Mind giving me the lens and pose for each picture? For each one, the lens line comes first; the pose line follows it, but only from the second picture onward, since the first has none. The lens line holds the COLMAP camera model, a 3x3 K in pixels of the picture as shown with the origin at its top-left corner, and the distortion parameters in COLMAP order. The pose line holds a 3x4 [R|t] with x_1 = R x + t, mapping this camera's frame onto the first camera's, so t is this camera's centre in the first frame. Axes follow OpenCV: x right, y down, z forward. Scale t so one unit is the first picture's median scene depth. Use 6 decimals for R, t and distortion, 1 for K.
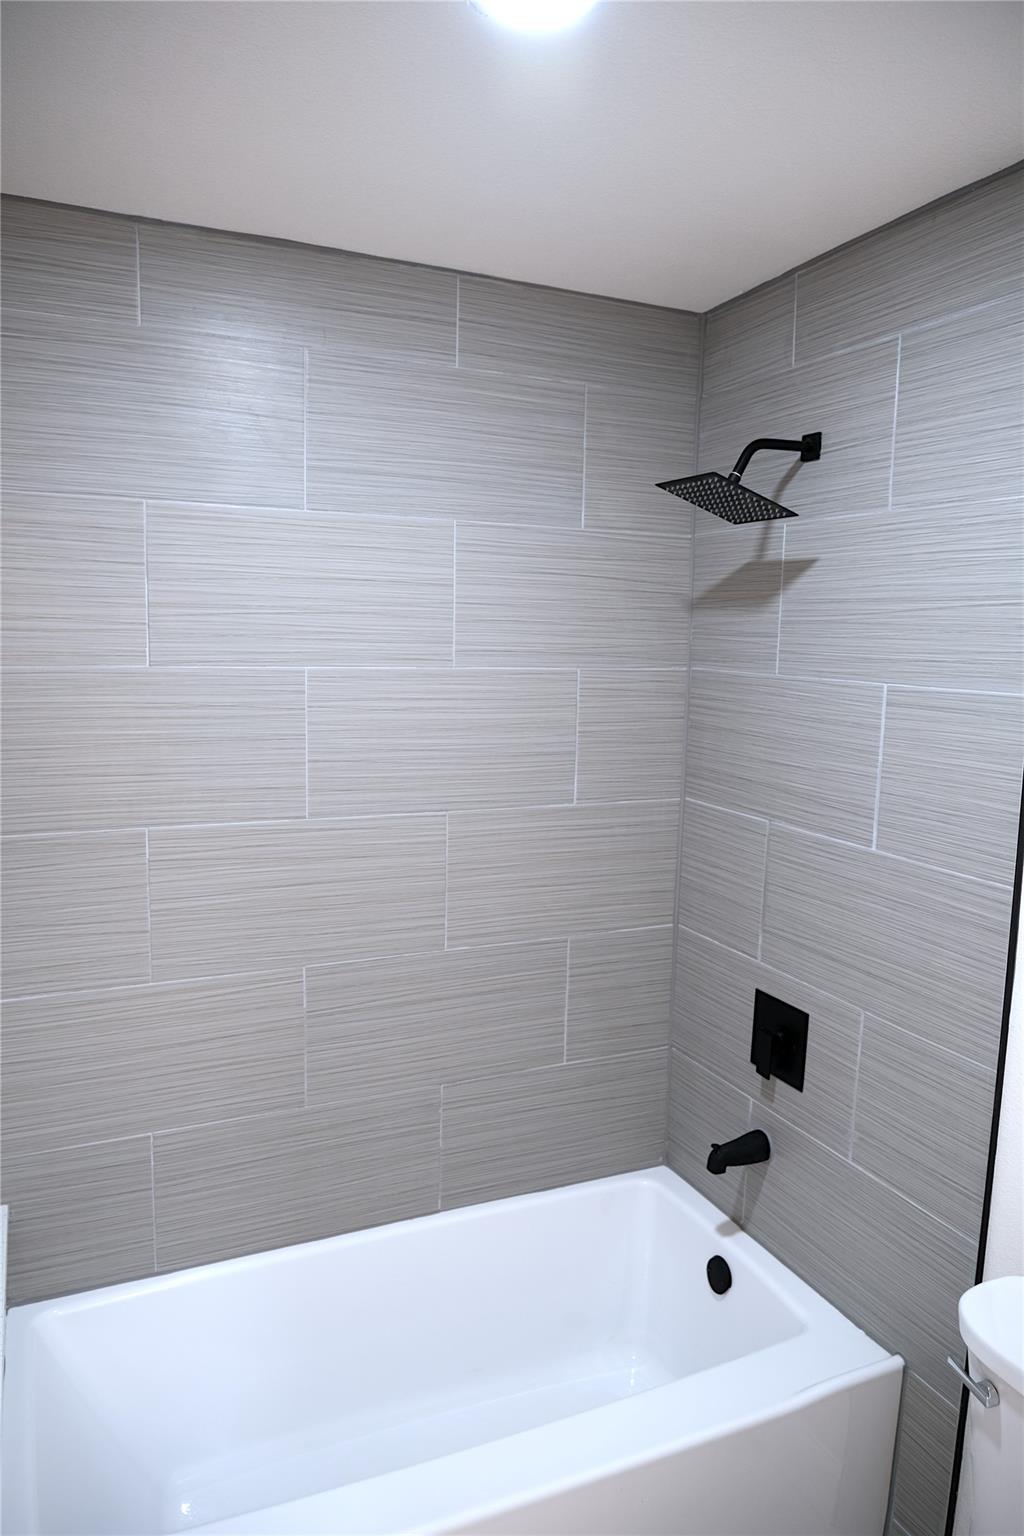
lens RADIAL K [[1071.2, 0, 508.0], [0, 1071.2, 773.4], [0, 0, 1]] dist [-0.009051, 0.007026]
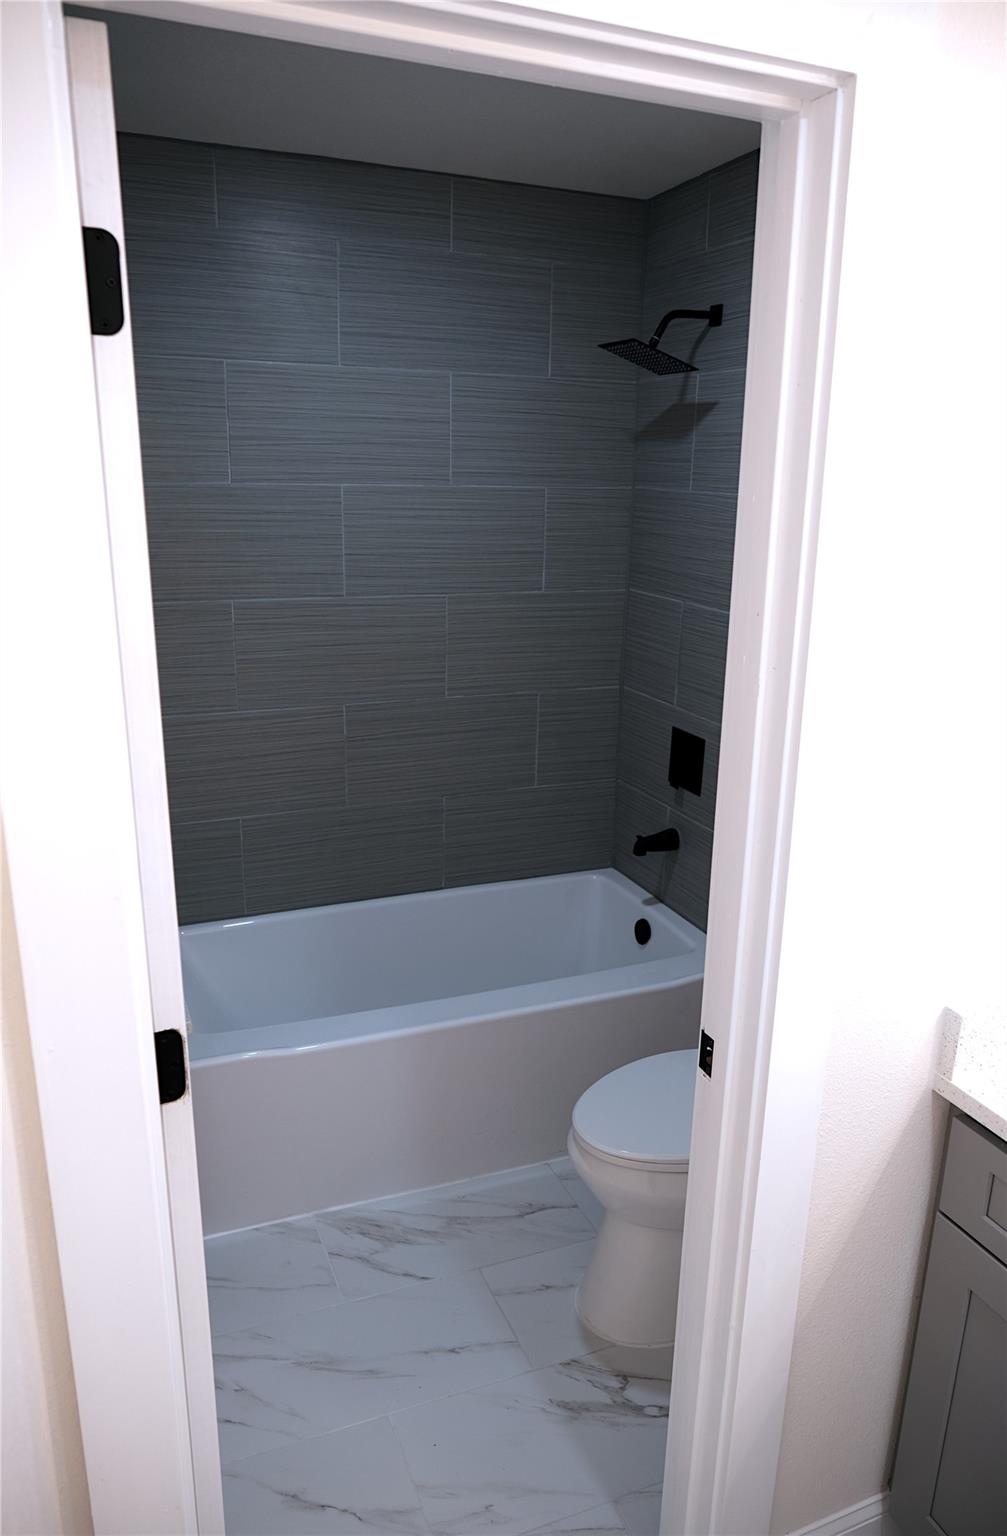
lens RADIAL K [[1071.4, 0, 507.0], [0, 1071.4, 763.4], [0, 0, 1]] dist [-0.010906, 0.005498]
pose [[0.999761, 0.005819, -0.021074, 0.051688], [-0.002788, 0.989990, 0.141113, 0.058007], [0.021684, -0.141021, 0.989769, -0.386192]]
